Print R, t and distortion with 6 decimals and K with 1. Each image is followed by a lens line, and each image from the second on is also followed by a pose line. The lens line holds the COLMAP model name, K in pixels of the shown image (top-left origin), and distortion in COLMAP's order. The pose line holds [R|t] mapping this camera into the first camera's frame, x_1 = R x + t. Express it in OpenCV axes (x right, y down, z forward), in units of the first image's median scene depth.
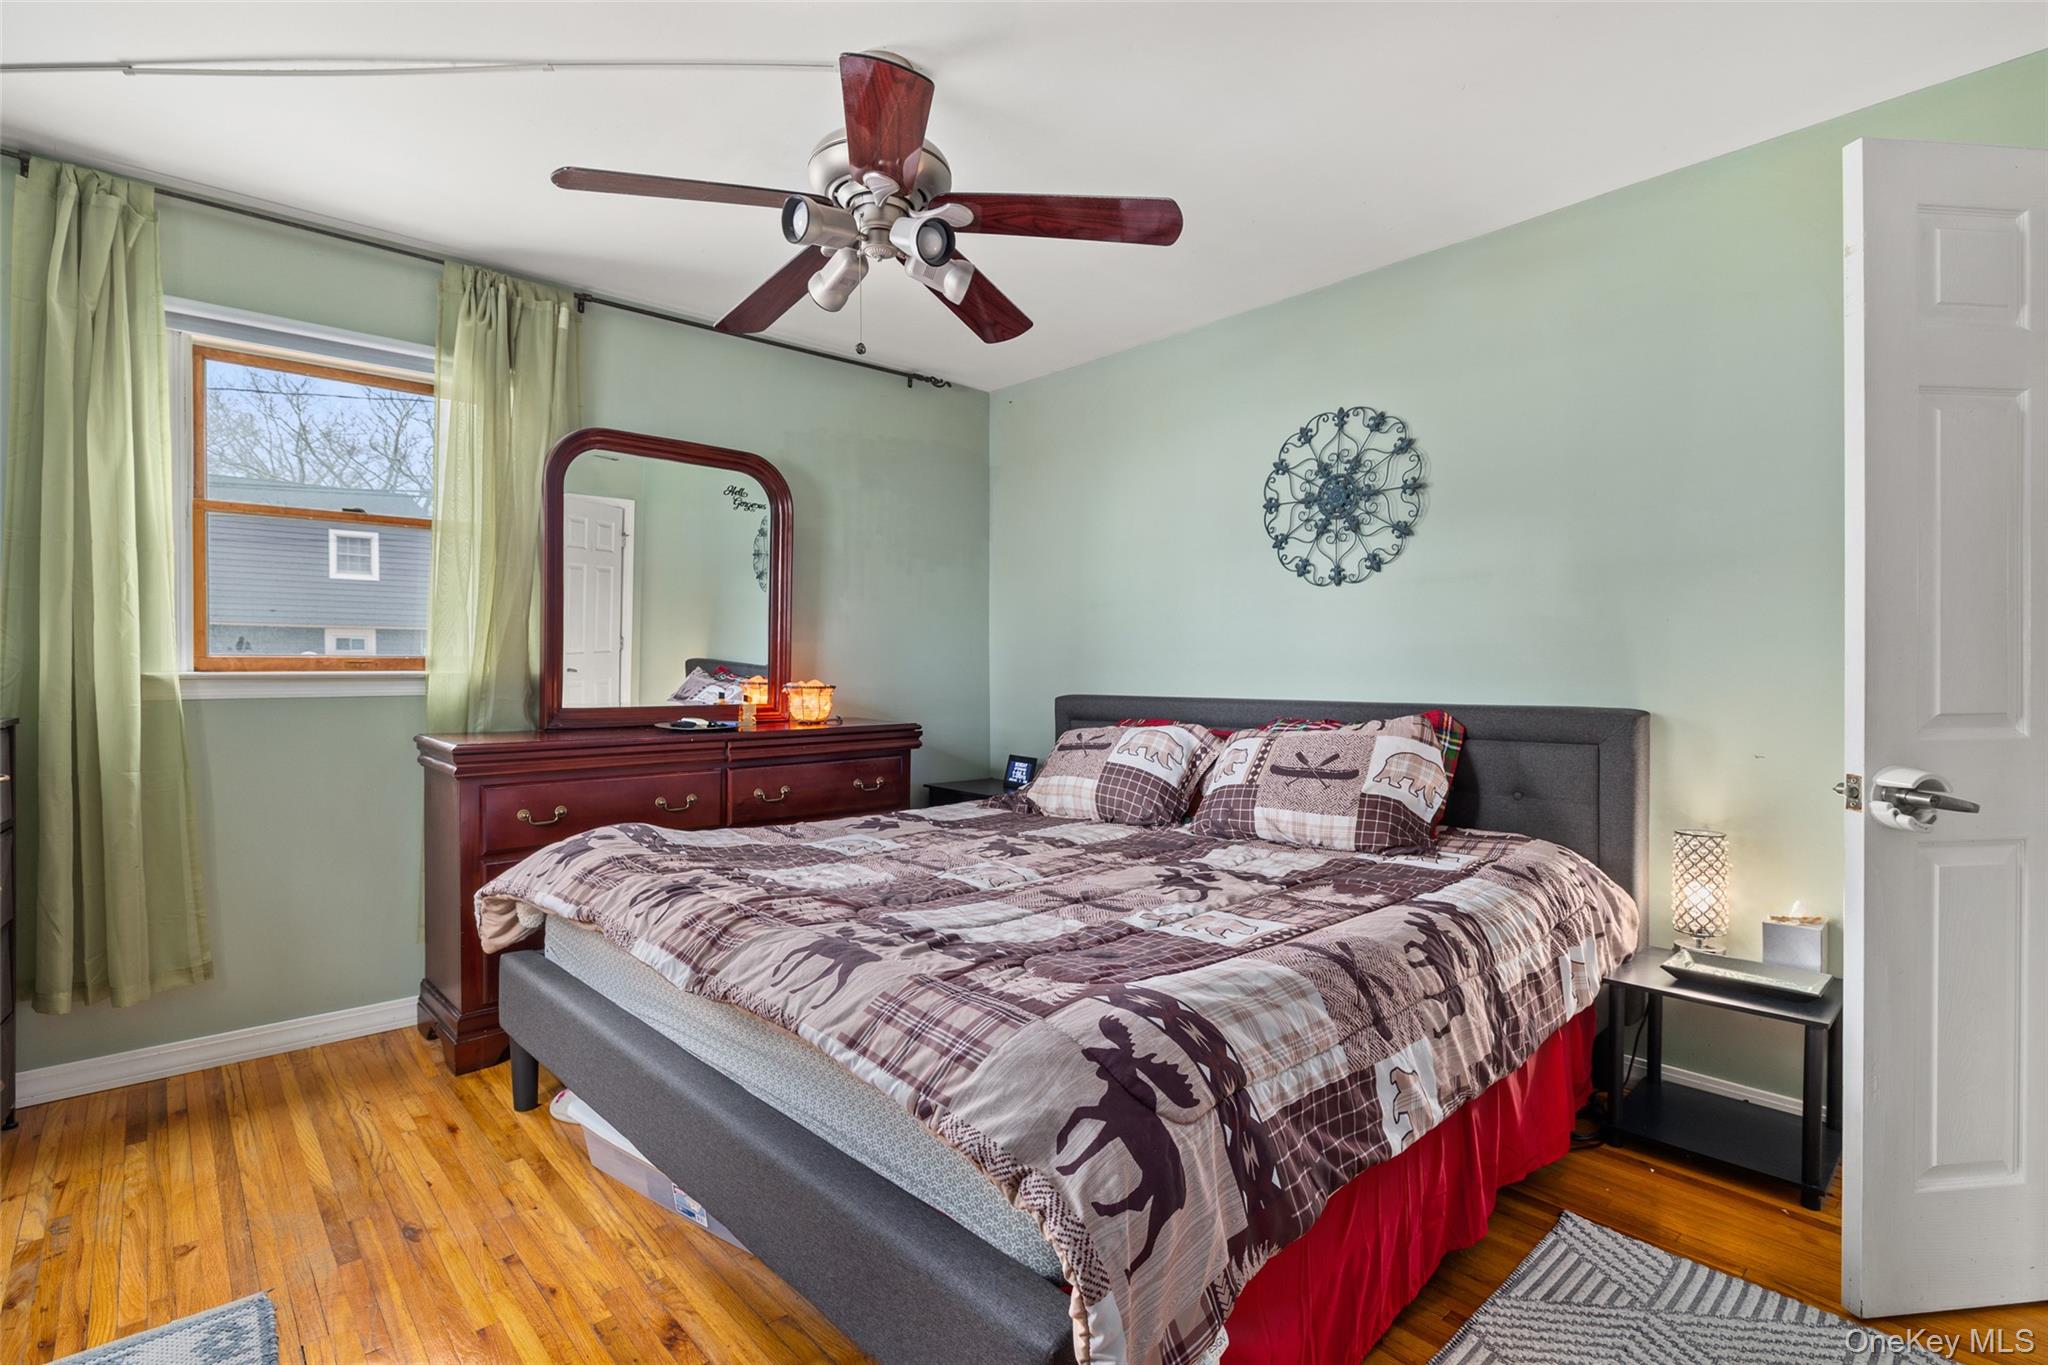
lens RADIAL K [[982.9, 0, 1010.7], [0, 982.9, 672.9], [0, 0, 1]] dist [-0.002372, 0.000099]
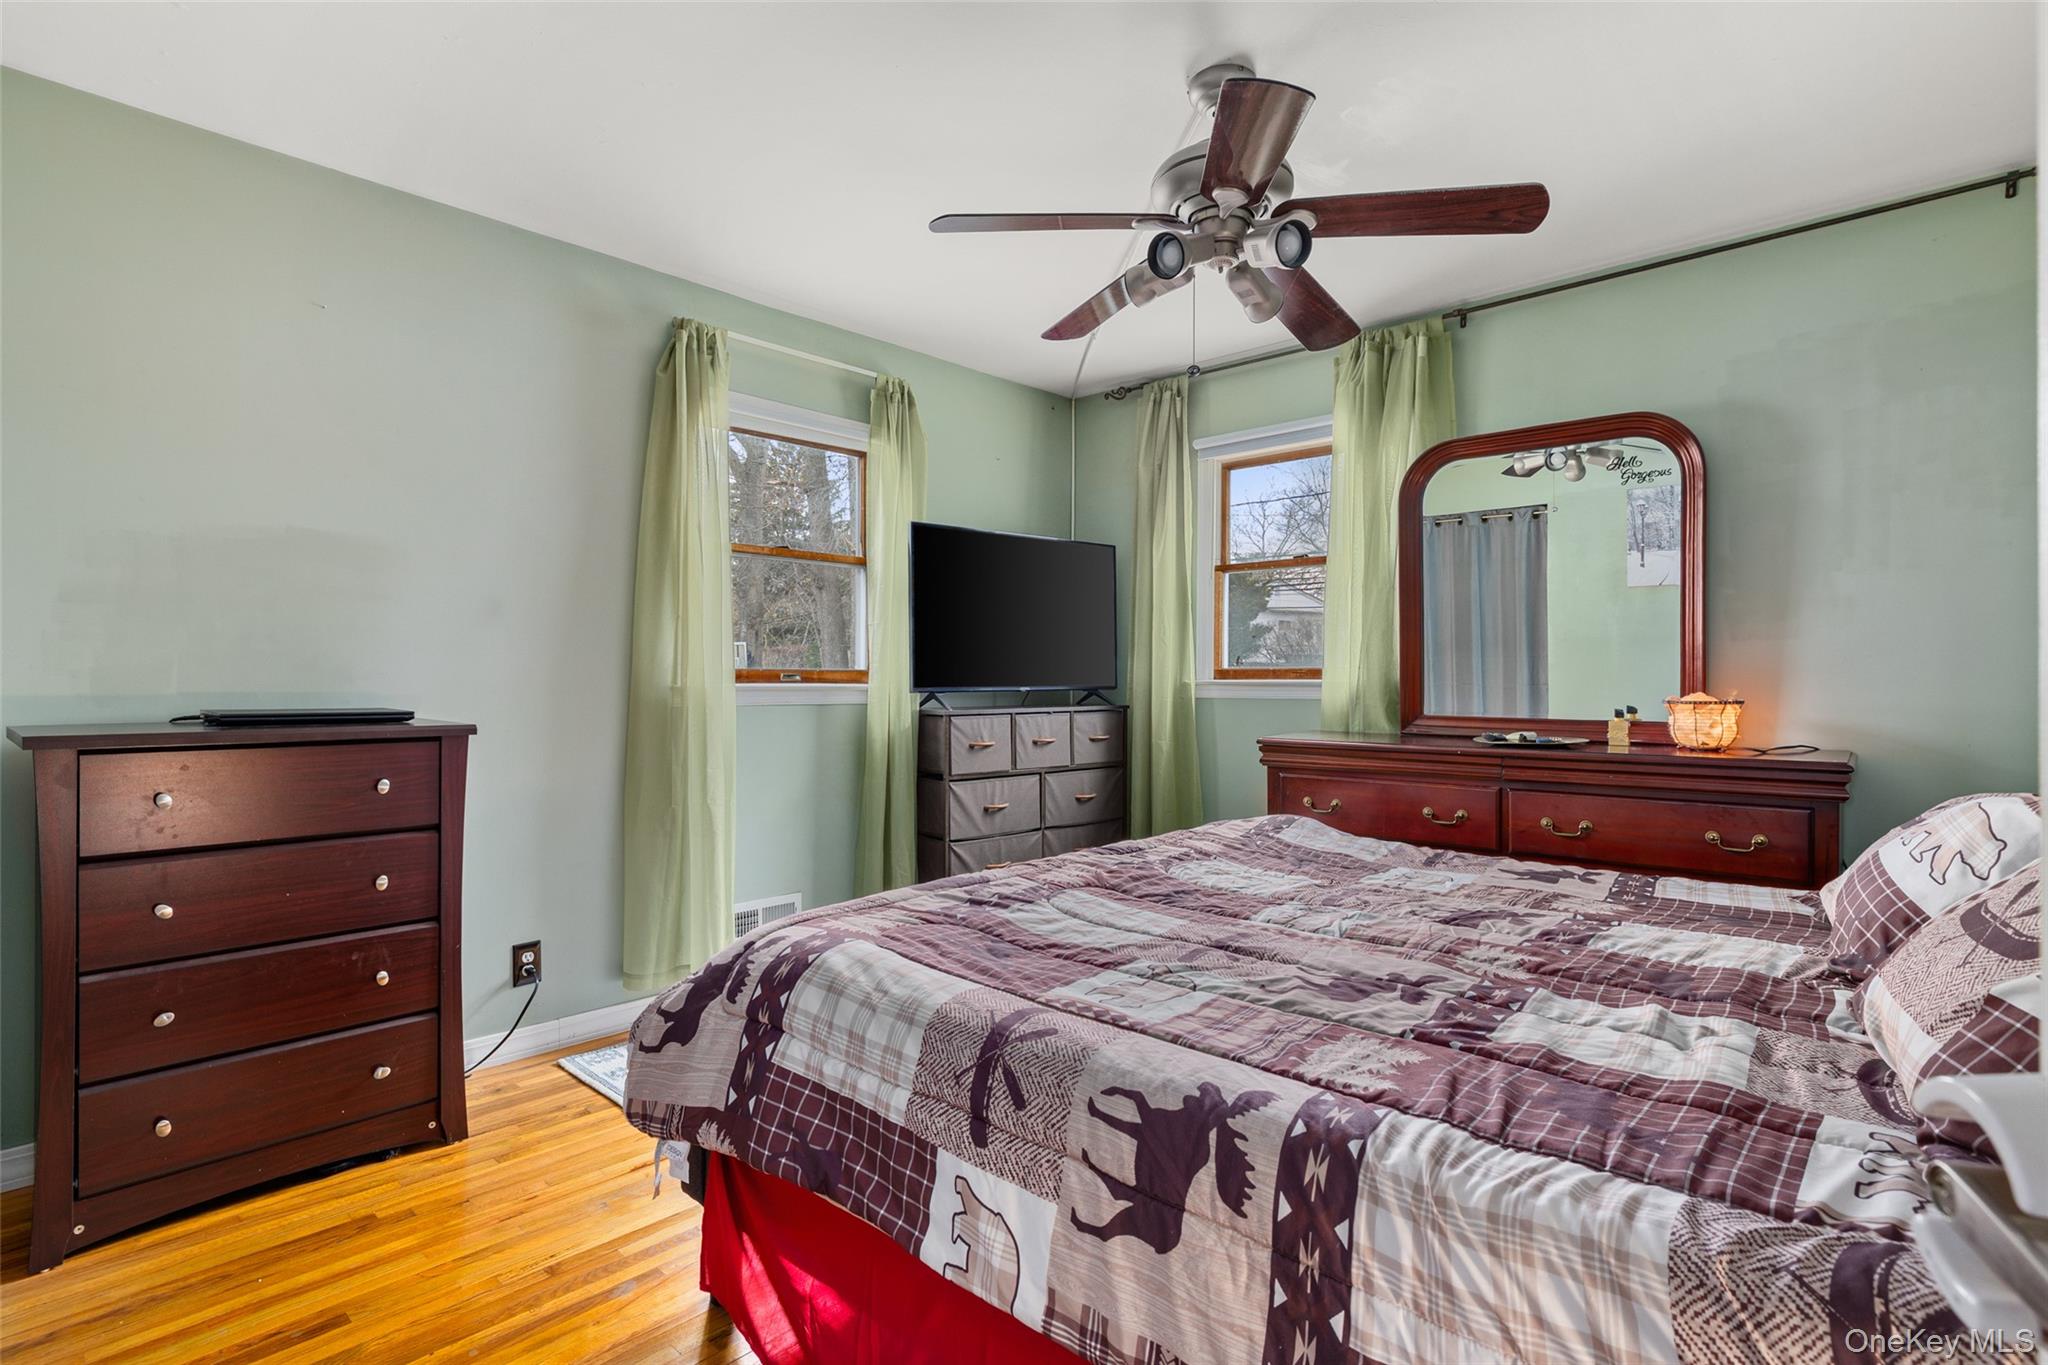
lens RADIAL K [[982.9, 0, 1010.5], [0, 982.9, 681.6], [0, 0, 1]] dist [-0.002372, 0.000099]
pose [[0.086512, -0.001185, -0.996250, 0.605776], [-0.008267, 0.999964, -0.001907, 0.006152], [0.996217, 0.008401, 0.086499, 0.504763]]
